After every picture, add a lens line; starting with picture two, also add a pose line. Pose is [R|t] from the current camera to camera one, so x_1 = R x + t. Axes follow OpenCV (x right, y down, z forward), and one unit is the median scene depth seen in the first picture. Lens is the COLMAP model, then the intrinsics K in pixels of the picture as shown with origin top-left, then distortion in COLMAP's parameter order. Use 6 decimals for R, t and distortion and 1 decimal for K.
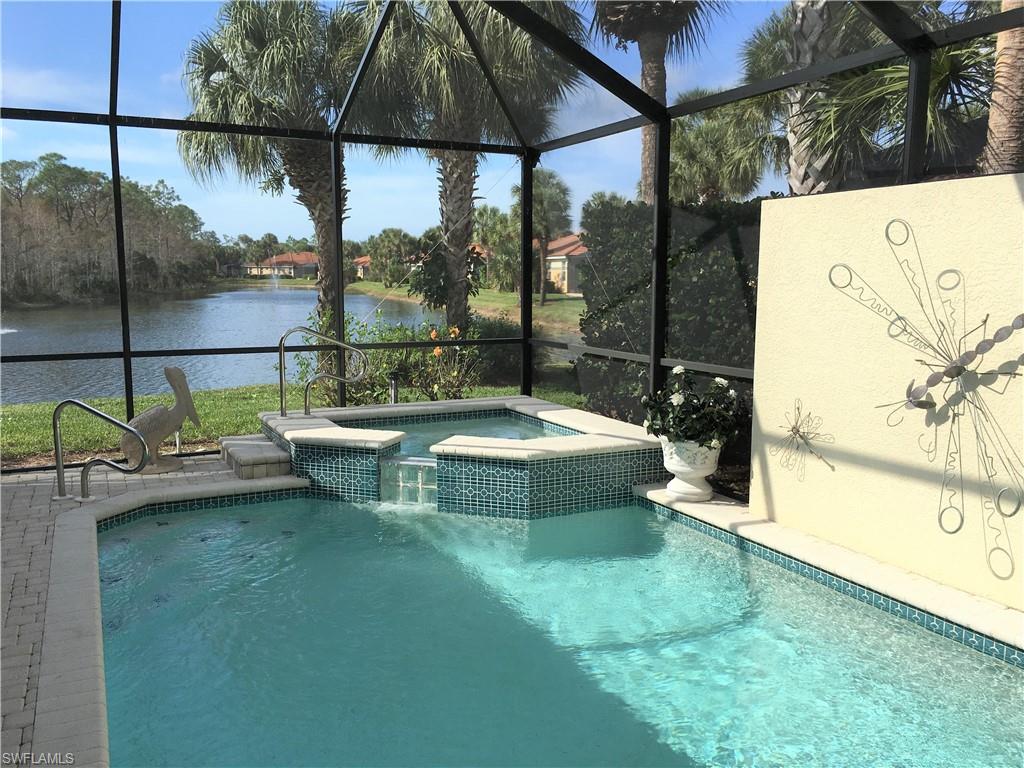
lens RADIAL K [[865.4, 0, 517.5], [0, 865.4, 381.2], [0, 0, 1]] dist [0.084887, -0.116512]
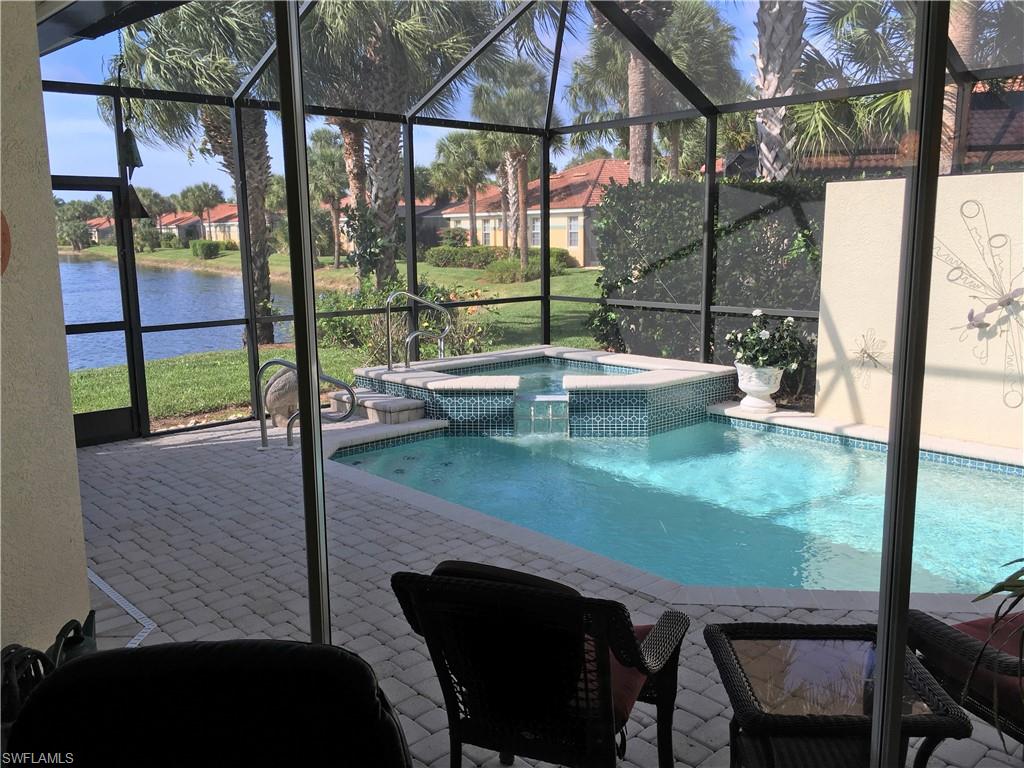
lens RADIAL K [[865.4, 0, 517.5], [0, 865.4, 381.2], [0, 0, 1]] dist [0.084887, -0.116512]
pose [[0.961008, -0.058924, 0.270171, -0.477740], [0.046980, 0.997620, 0.050472, 0.005817], [-0.272502, -0.035811, 0.961489, -0.150884]]
